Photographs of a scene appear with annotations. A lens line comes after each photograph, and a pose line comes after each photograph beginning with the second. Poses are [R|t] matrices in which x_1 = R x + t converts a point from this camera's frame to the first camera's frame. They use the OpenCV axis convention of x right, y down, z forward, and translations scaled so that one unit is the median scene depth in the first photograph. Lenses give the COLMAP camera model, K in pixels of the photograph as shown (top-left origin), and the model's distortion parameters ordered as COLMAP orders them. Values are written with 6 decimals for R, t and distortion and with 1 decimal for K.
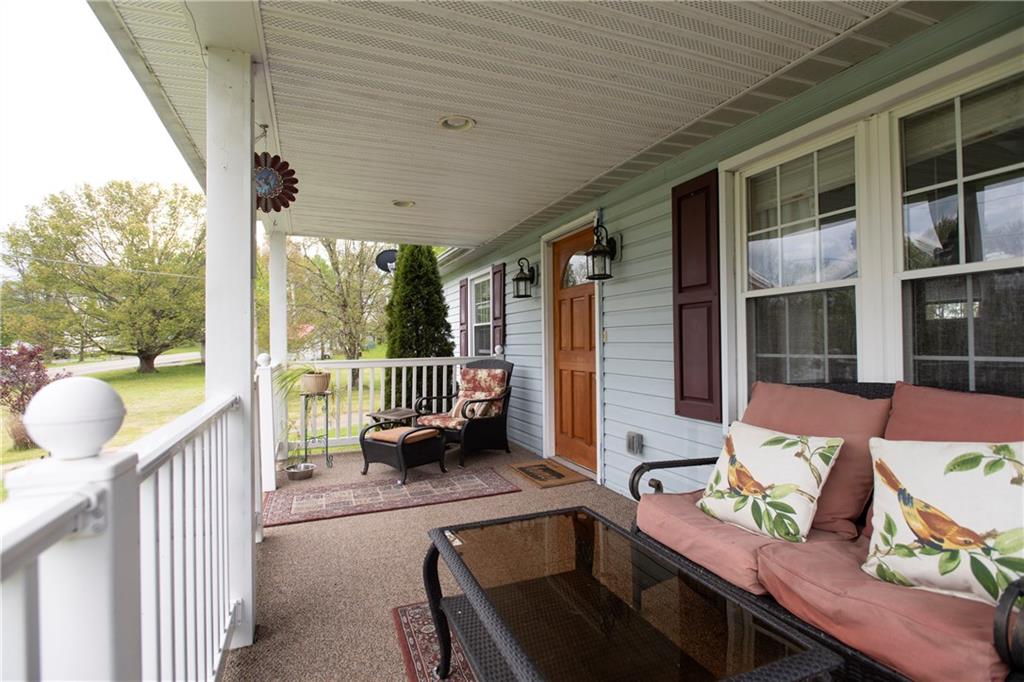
lens RADIAL K [[499.6, 0, 510.4], [0, 499.6, 340.2], [0, 0, 1]] dist [-0.000416, -0.000128]
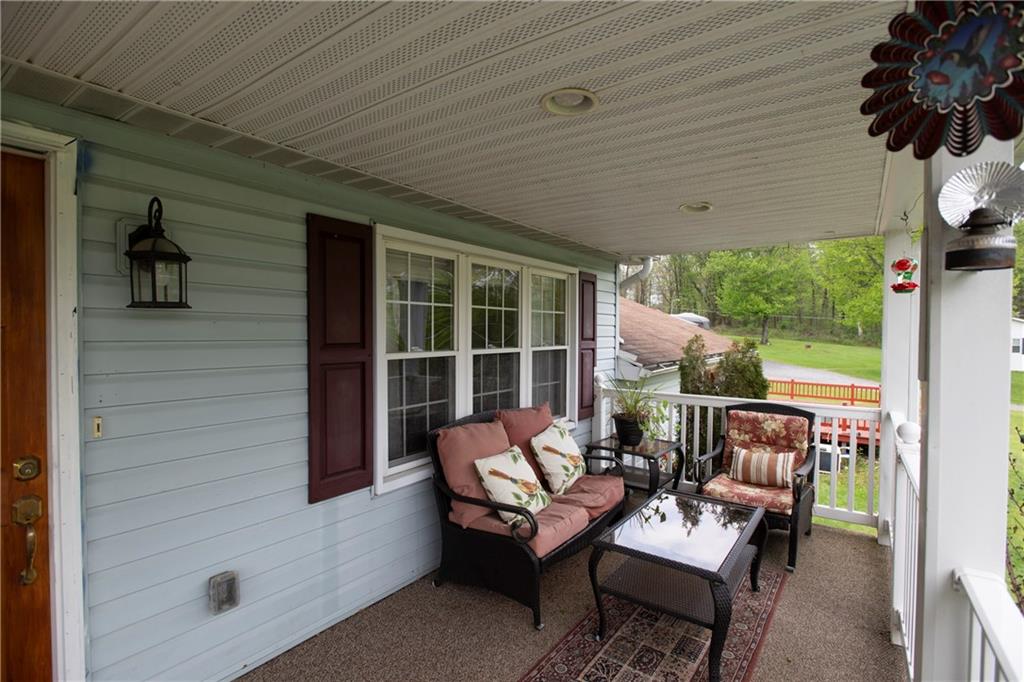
lens RADIAL K [[499.6, 0, 510.7], [0, 499.6, 344.9], [0, 0, 1]] dist [-0.000416, -0.000128]
pose [[-0.536212, -0.010978, 0.844012, -0.498674], [0.000631, 0.999910, 0.013406, -0.112122], [-0.844083, 0.007721, -0.536157, 1.157262]]
